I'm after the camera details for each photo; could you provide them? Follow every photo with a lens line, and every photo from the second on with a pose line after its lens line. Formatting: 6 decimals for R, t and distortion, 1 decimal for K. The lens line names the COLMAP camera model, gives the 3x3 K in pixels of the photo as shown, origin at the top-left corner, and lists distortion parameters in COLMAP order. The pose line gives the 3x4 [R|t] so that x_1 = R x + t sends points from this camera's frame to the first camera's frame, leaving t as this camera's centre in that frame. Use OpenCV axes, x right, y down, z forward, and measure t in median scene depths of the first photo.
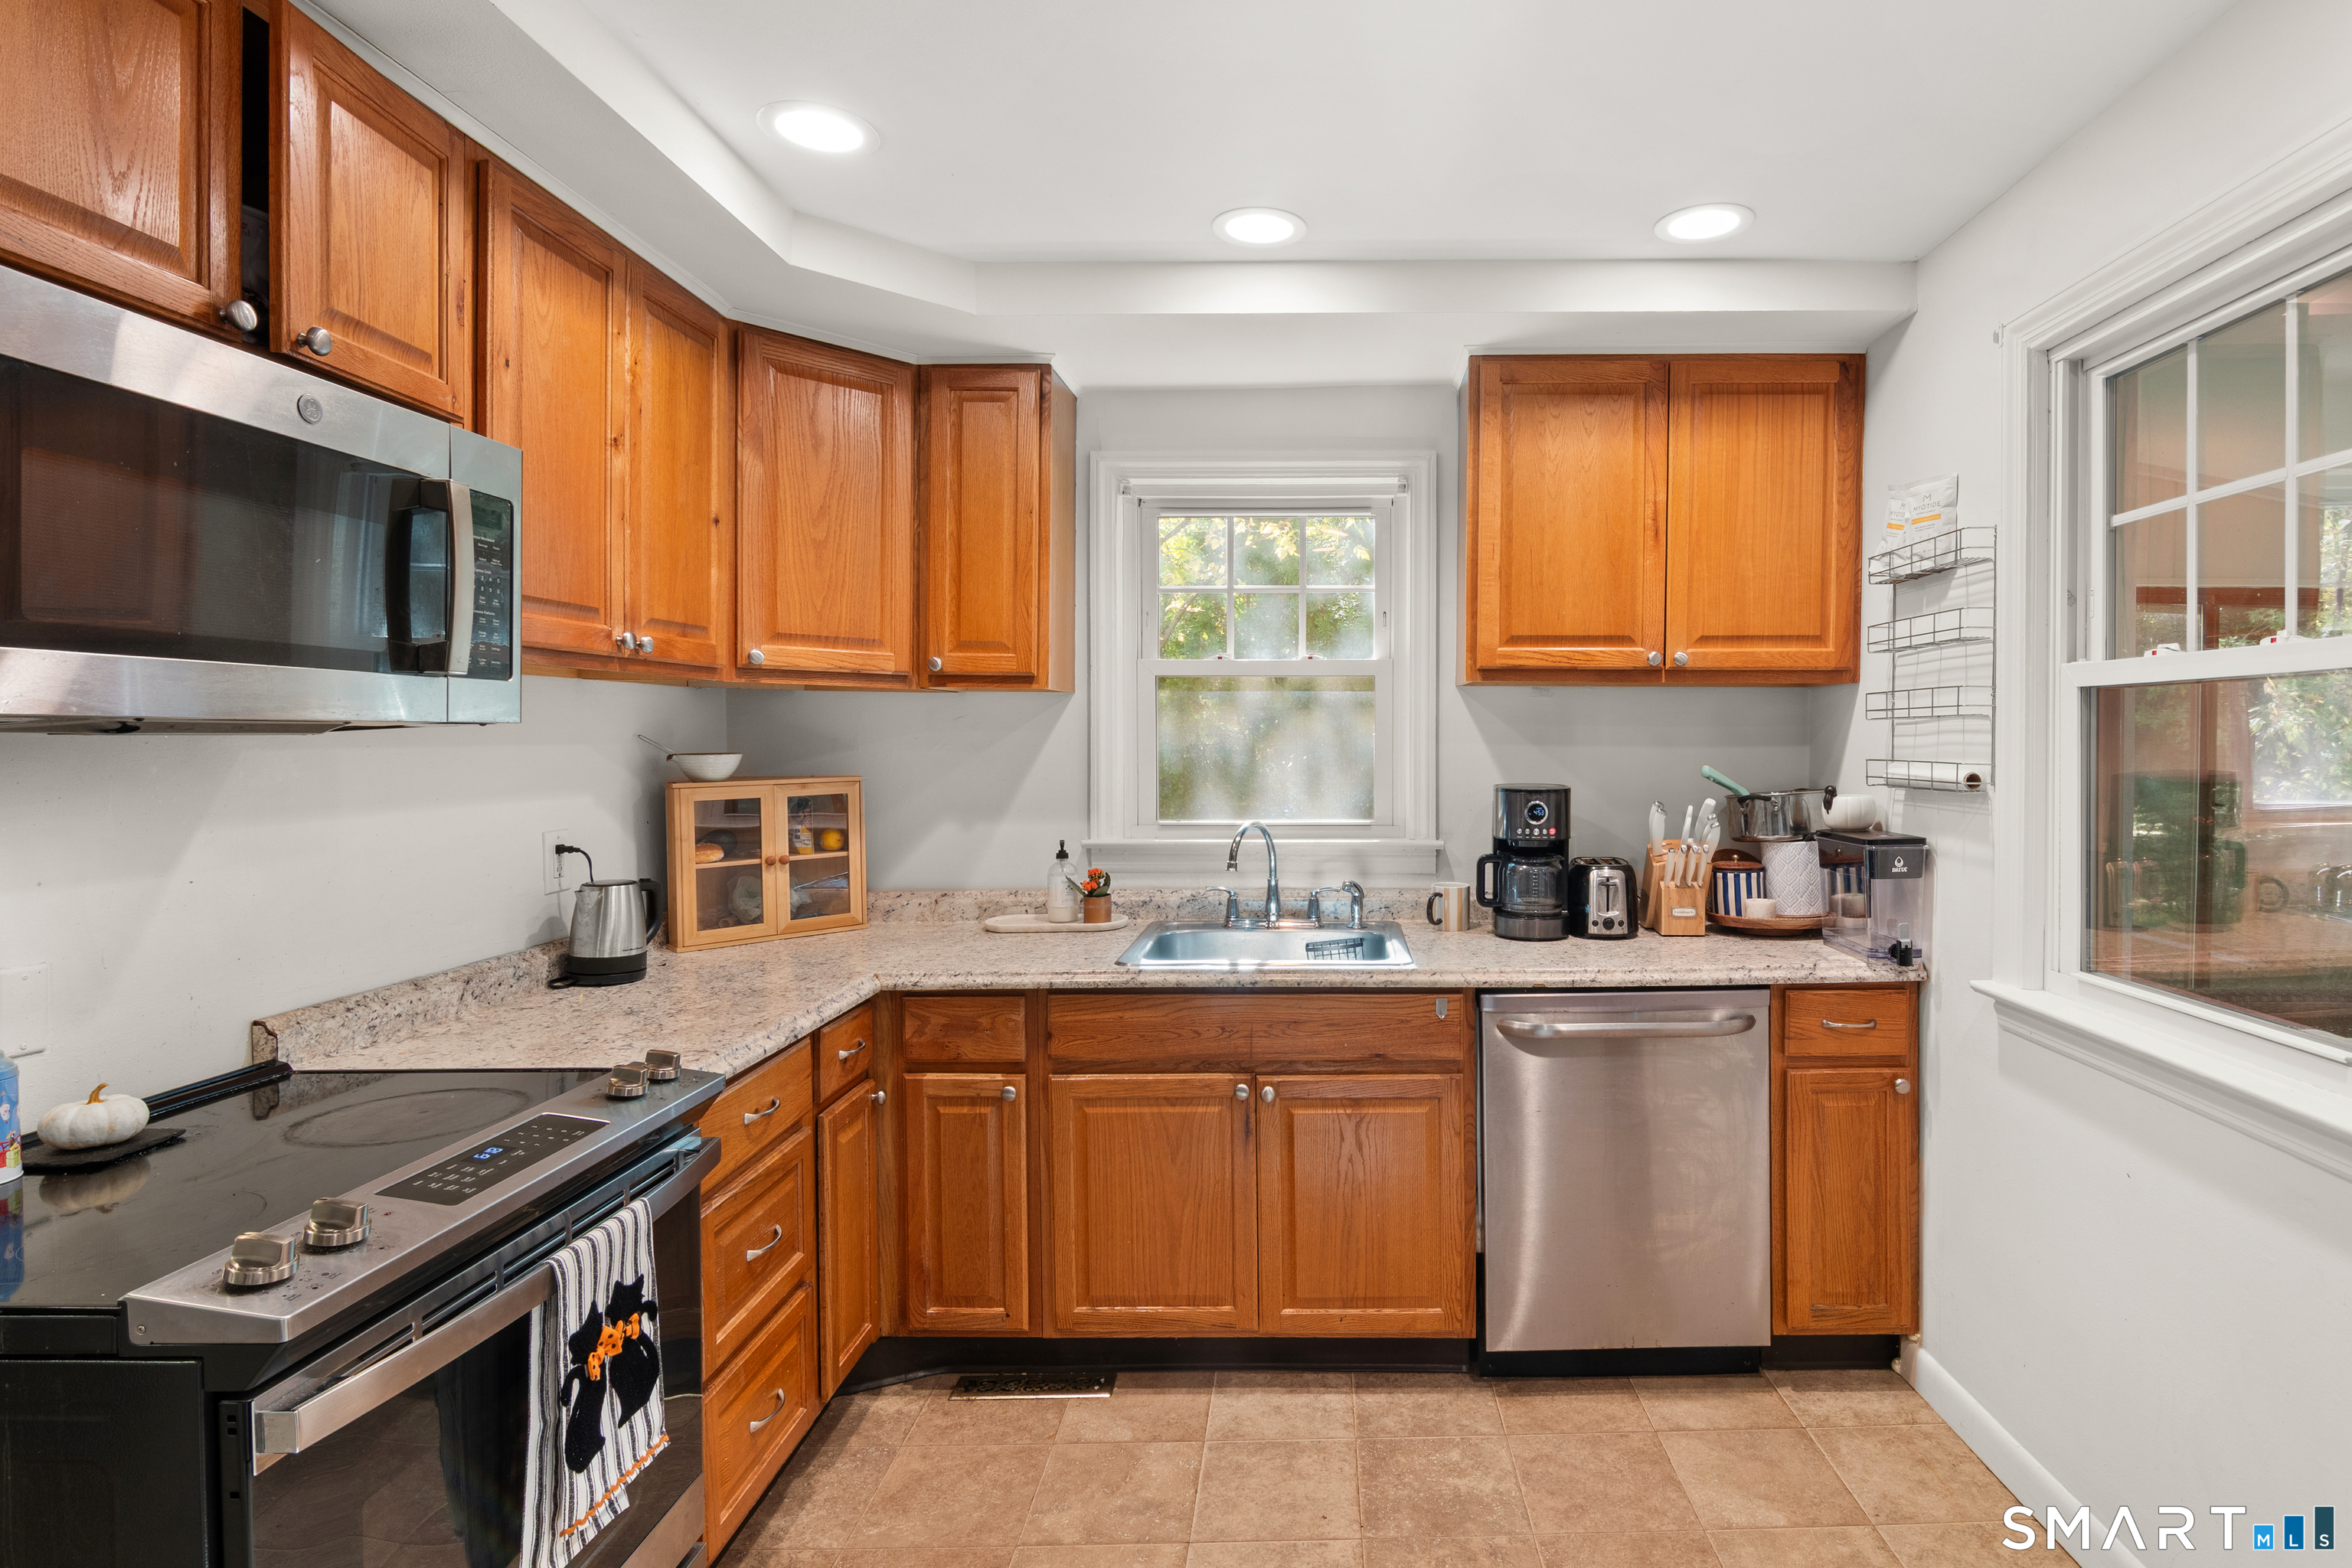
lens RADIAL K [[1186.1, 0, 1174.1], [0, 1186.1, 754.3], [0, 0, 1]] dist [-0.002661, -0.000501]
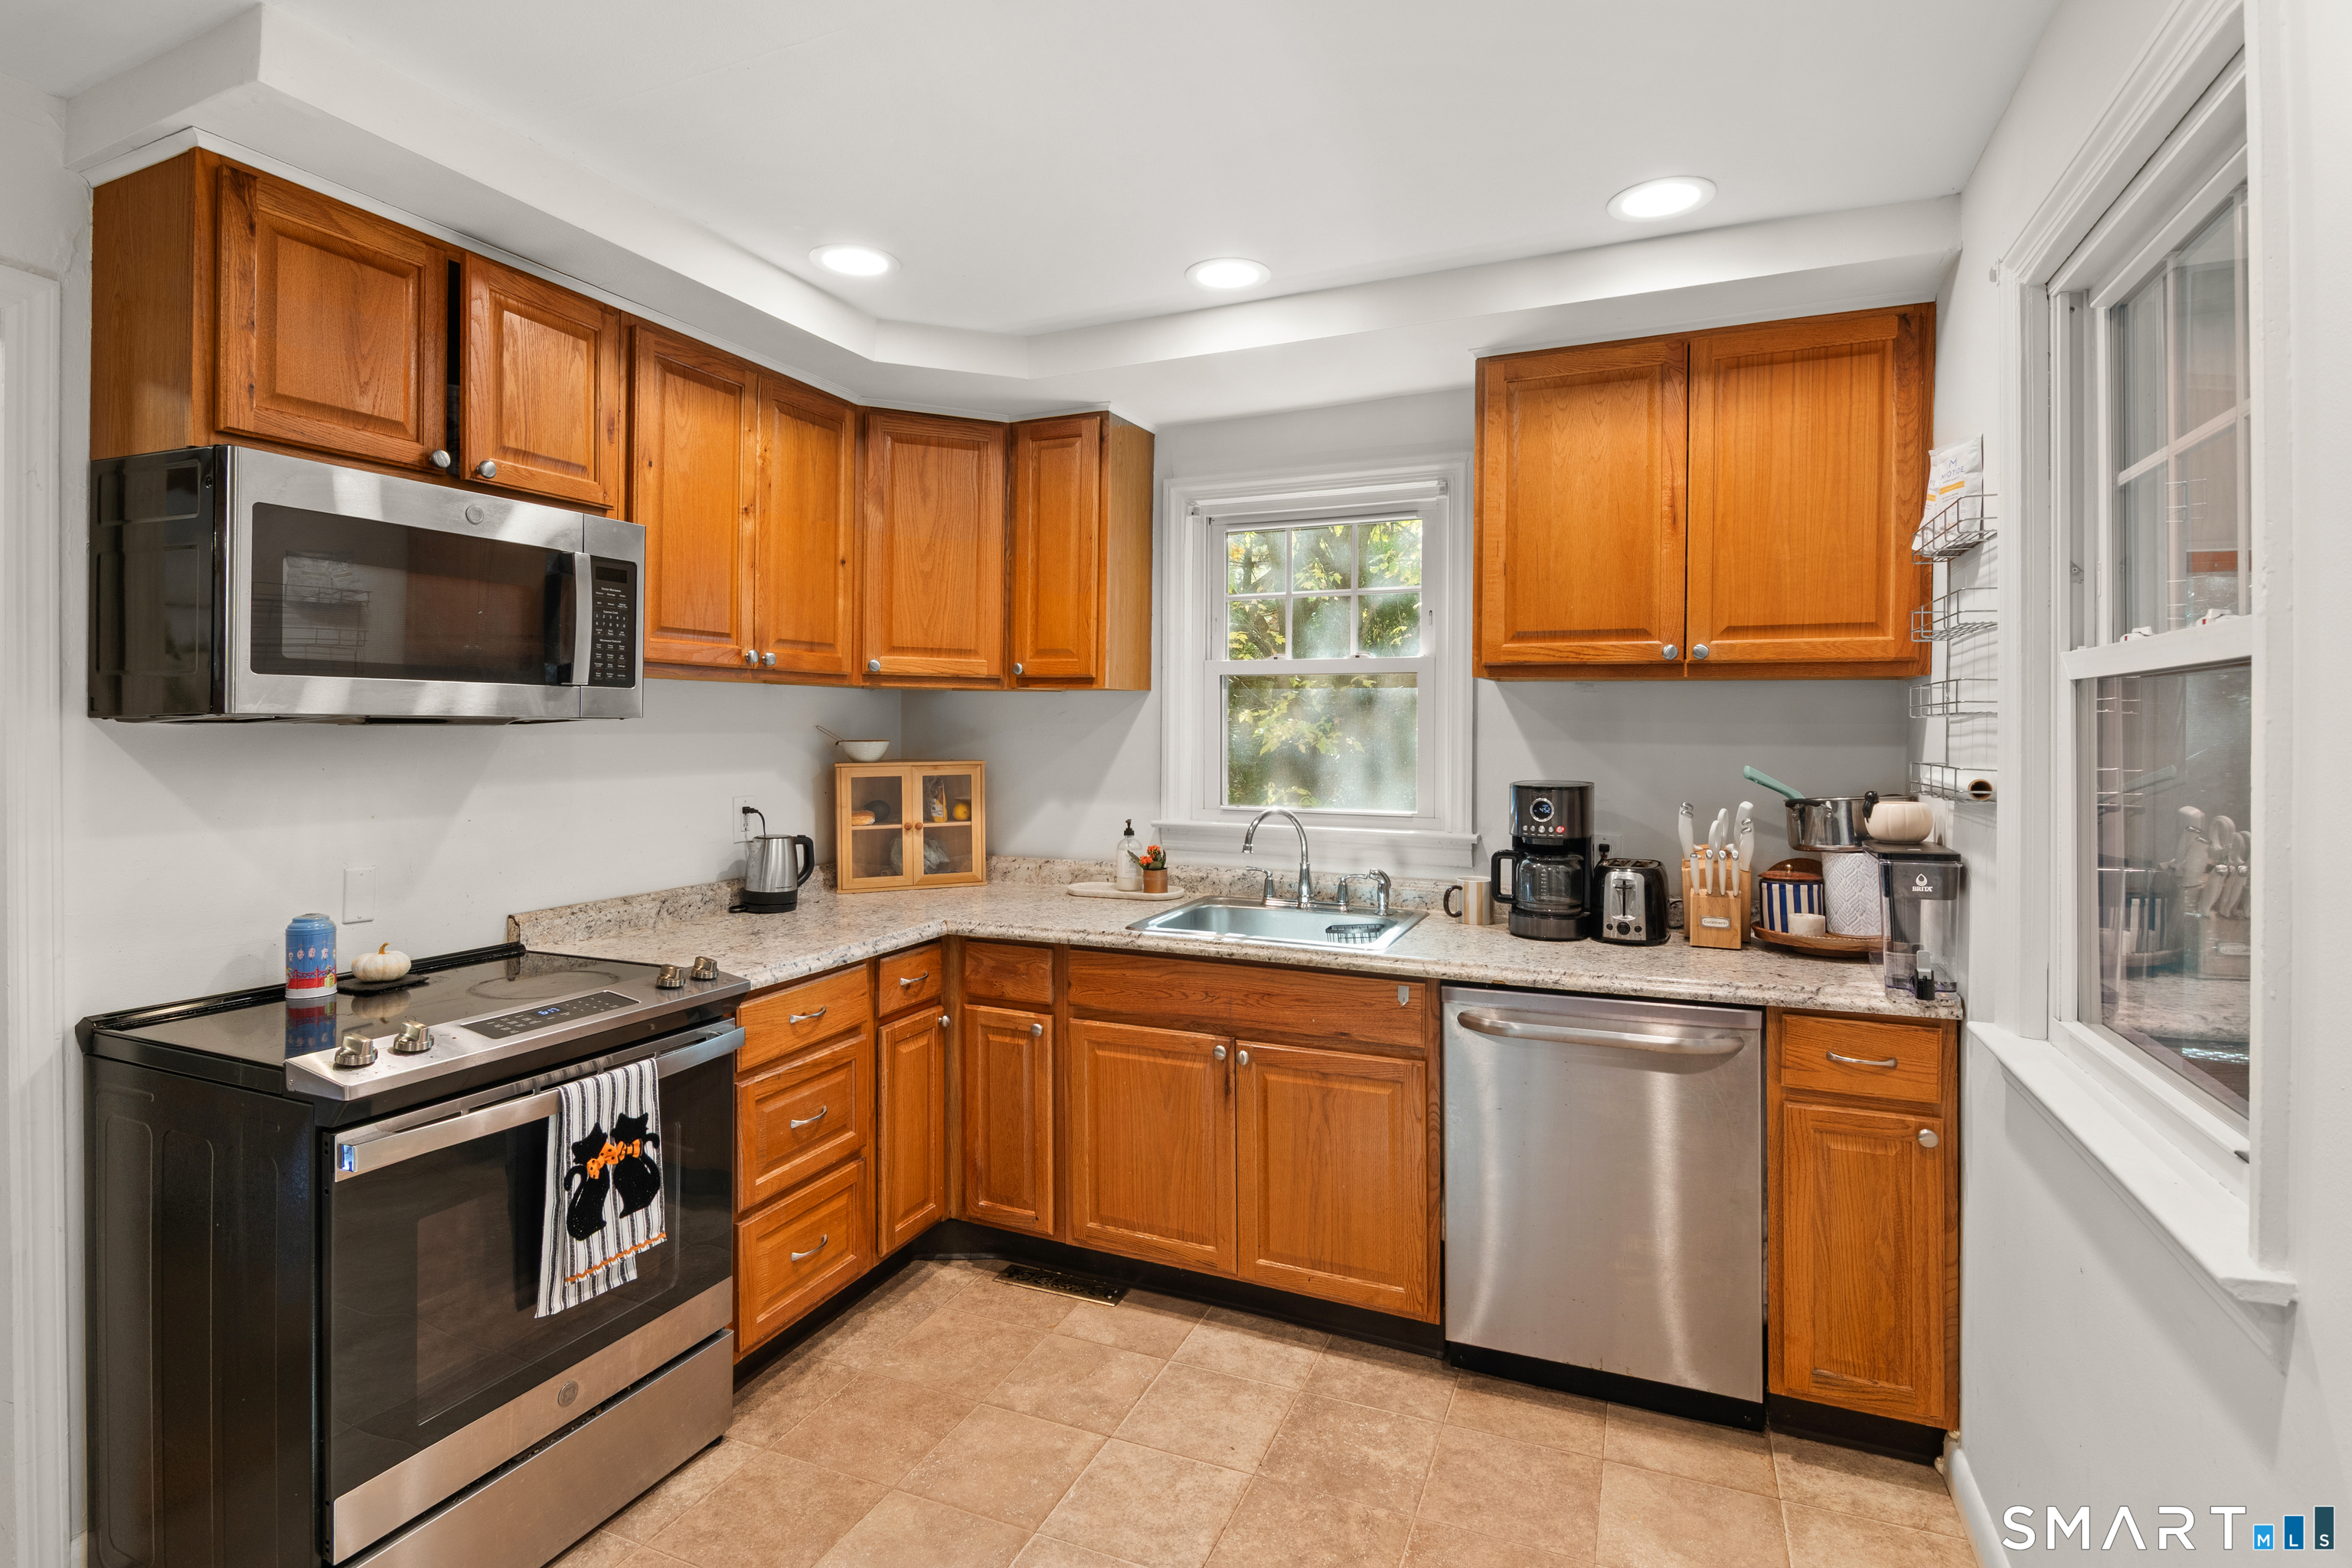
lens RADIAL K [[1131.0, 0, 1178.3], [0, 1131.0, 723.5], [0, 0, 1]] dist [-0.001911, -0.001253]
pose [[0.916430, 0.005181, -0.400162, 0.437258], [-0.012260, 0.999810, -0.015132, -0.005220], [0.400008, 0.018774, 0.916320, 0.013709]]
